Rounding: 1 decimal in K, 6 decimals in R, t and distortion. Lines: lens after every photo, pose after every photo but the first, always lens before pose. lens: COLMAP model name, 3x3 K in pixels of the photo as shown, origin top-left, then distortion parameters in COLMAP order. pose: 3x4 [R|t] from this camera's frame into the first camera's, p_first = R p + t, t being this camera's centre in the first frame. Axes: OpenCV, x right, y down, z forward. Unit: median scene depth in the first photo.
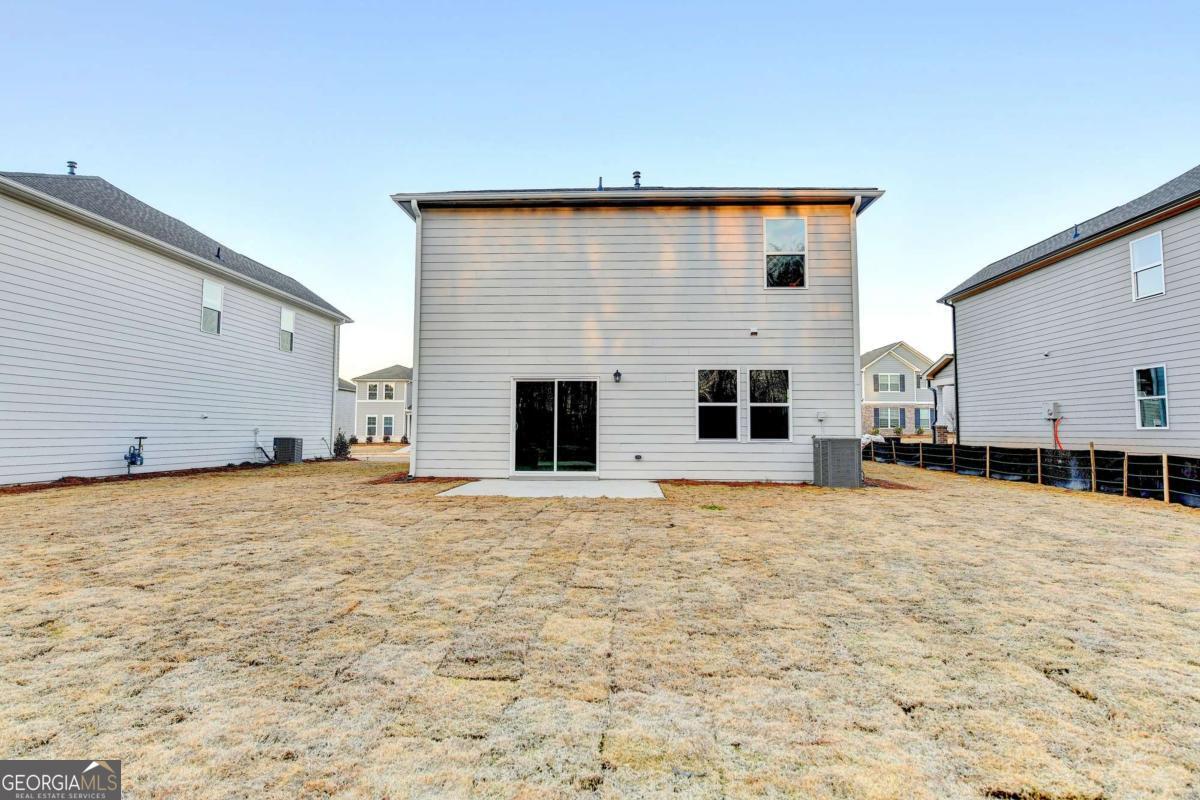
lens RADIAL K [[597.5, 0, 588.2], [0, 597.5, 396.1], [0, 0, 1]] dist [-0.010186, 0.001347]
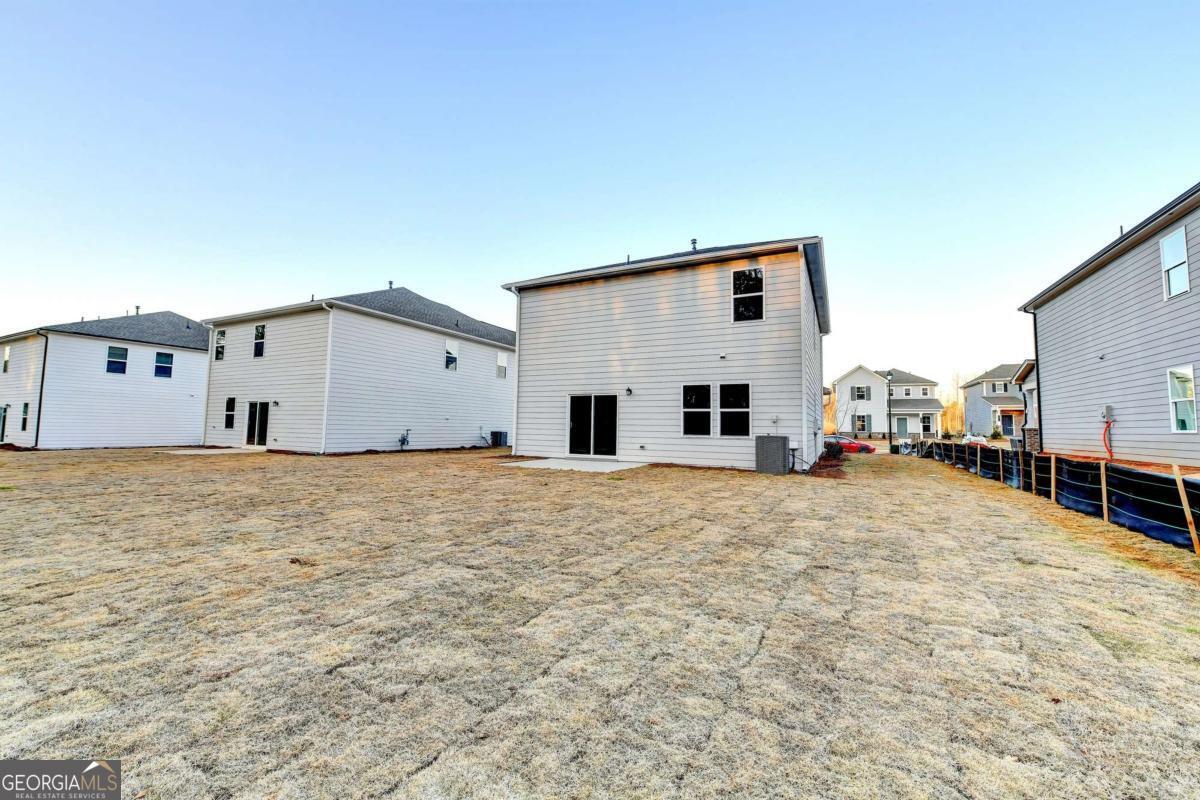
lens RADIAL K [[451.9, 0, 590.9], [0, 451.9, 397.7], [0, 0, 1]] dist [-0.013089, 0.000239]
pose [[0.913010, -0.017123, -0.407579, 0.407378], [0.011920, 0.999812, -0.015302, -0.001656], [0.407764, 0.009112, 0.913042, -0.047244]]
